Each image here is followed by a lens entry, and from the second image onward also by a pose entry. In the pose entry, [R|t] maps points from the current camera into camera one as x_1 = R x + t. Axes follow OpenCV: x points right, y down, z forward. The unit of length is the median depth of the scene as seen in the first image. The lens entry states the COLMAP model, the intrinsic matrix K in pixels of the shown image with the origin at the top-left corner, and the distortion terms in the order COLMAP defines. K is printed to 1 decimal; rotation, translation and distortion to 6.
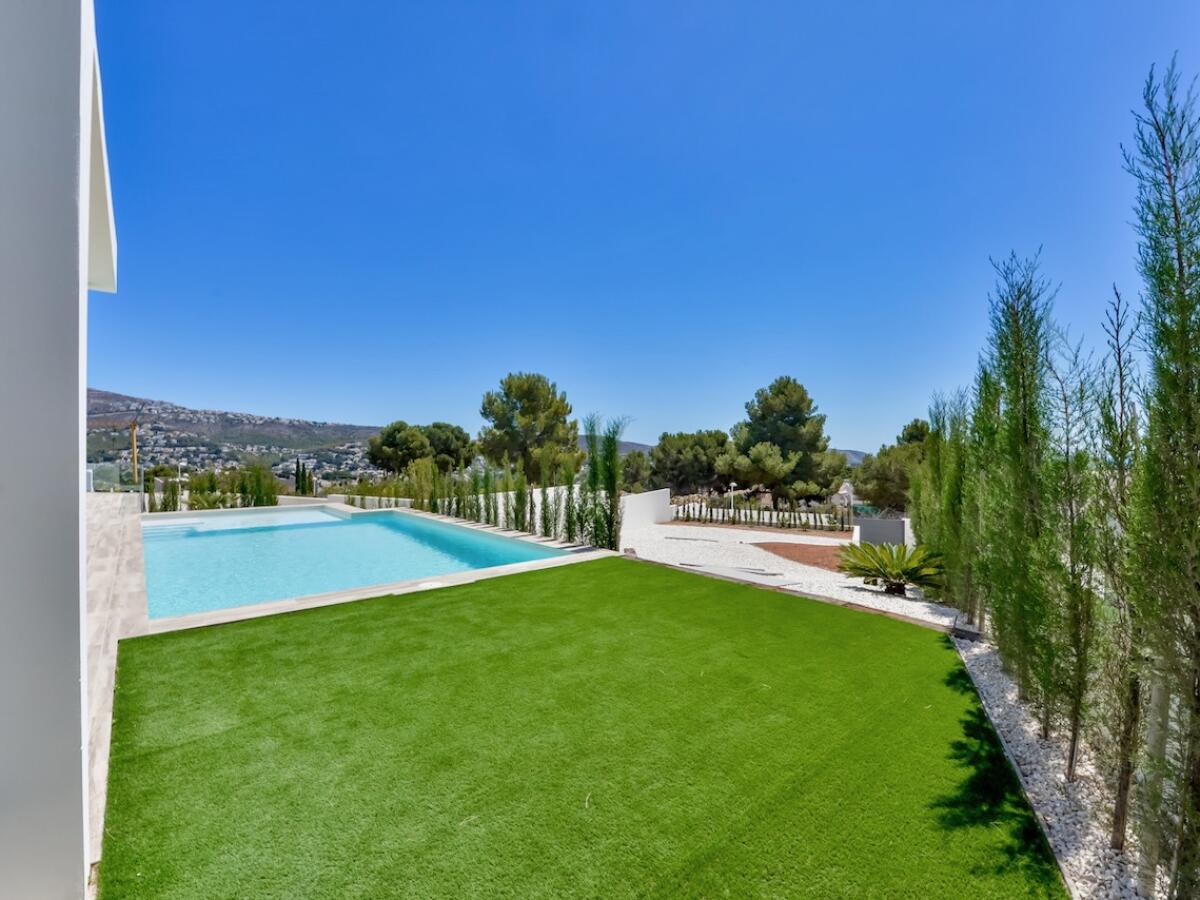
lens RADIAL K [[534.2, 0, 604.3], [0, 534.2, 456.3], [0, 0, 1]] dist [-0.008769, -0.000997]
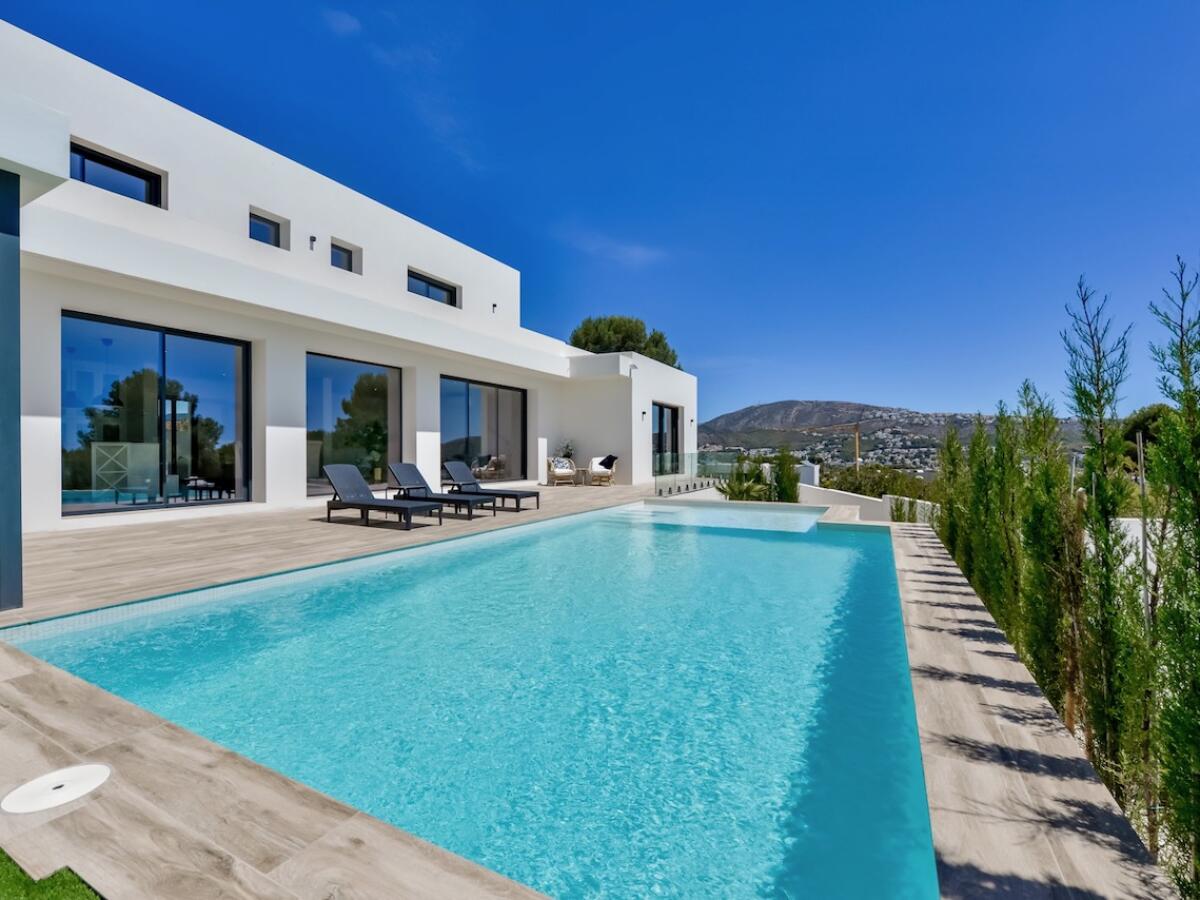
lens RADIAL K [[536.2, 0, 604.4], [0, 536.2, 454.6], [0, 0, 1]] dist [-0.006076, -0.001585]
pose [[0.361821, 0.000239, -0.932248, 0.003663], [-0.004738, 0.999988, -0.001582, 0.005793], [0.932236, 0.004989, 0.361817, 0.105715]]
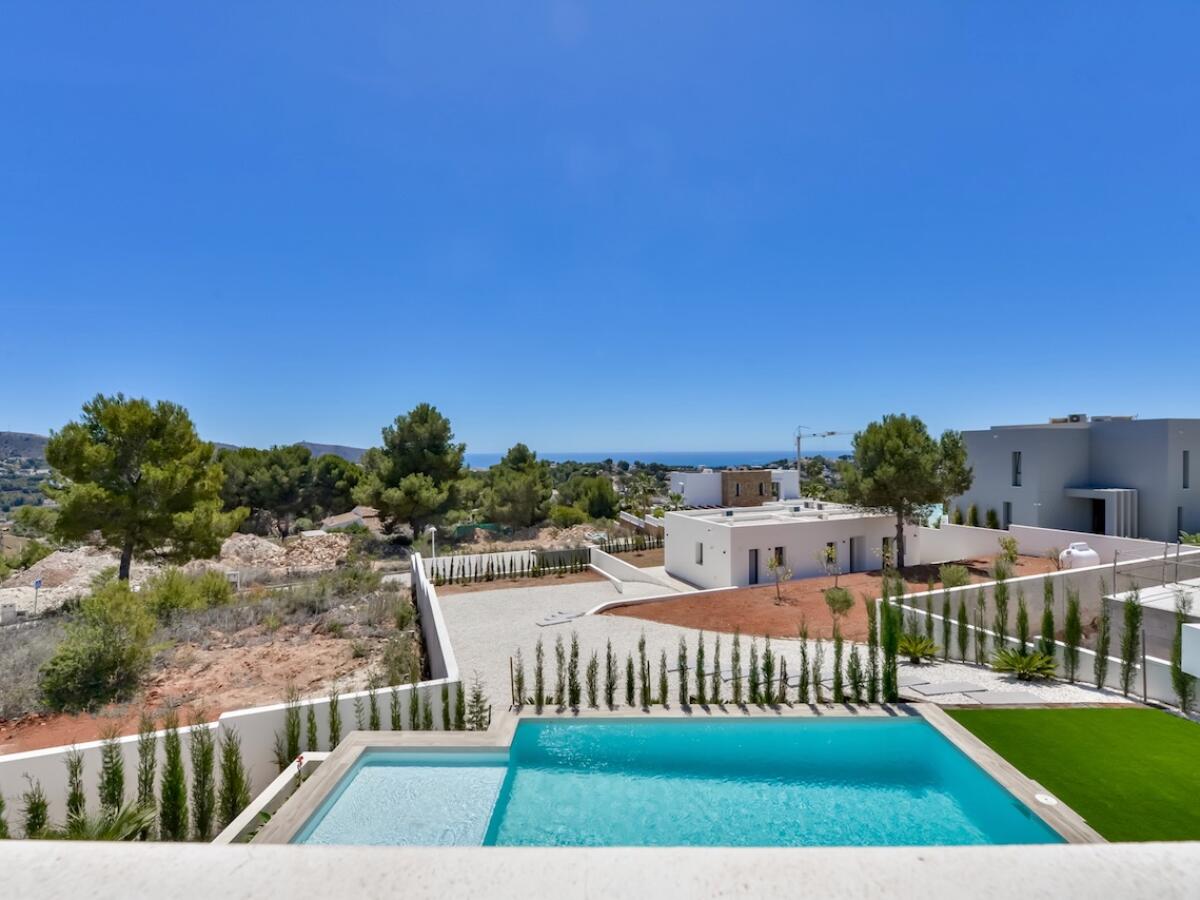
lens RADIAL K [[536.2, 0, 604.4], [0, 536.2, 454.6], [0, 0, 1]] dist [-0.006076, -0.001585]
pose [[0.671345, -0.017086, 0.740948, -0.178098], [0.018399, 0.999810, 0.006386, -0.055420], [-0.740916, 0.009345, 0.671532, 0.083078]]
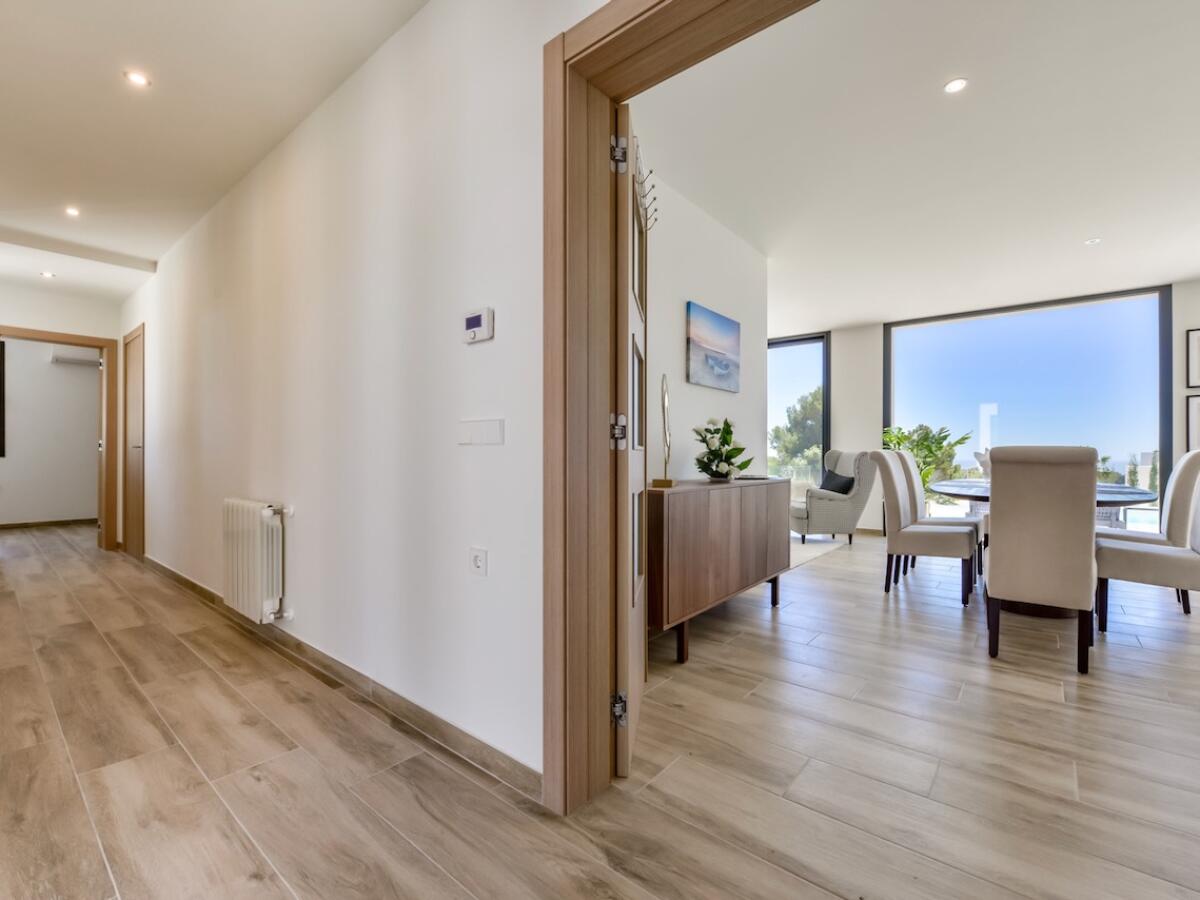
lens RADIAL K [[534.2, 0, 604.3], [0, 534.2, 456.3], [0, 0, 1]] dist [-0.008769, -0.000997]
pose [[0.987326, -0.001003, 0.158700, -0.273843], [0.002109, 0.999975, -0.006802, 0.002725], [-0.158689, 0.007050, 0.987303, 0.008065]]
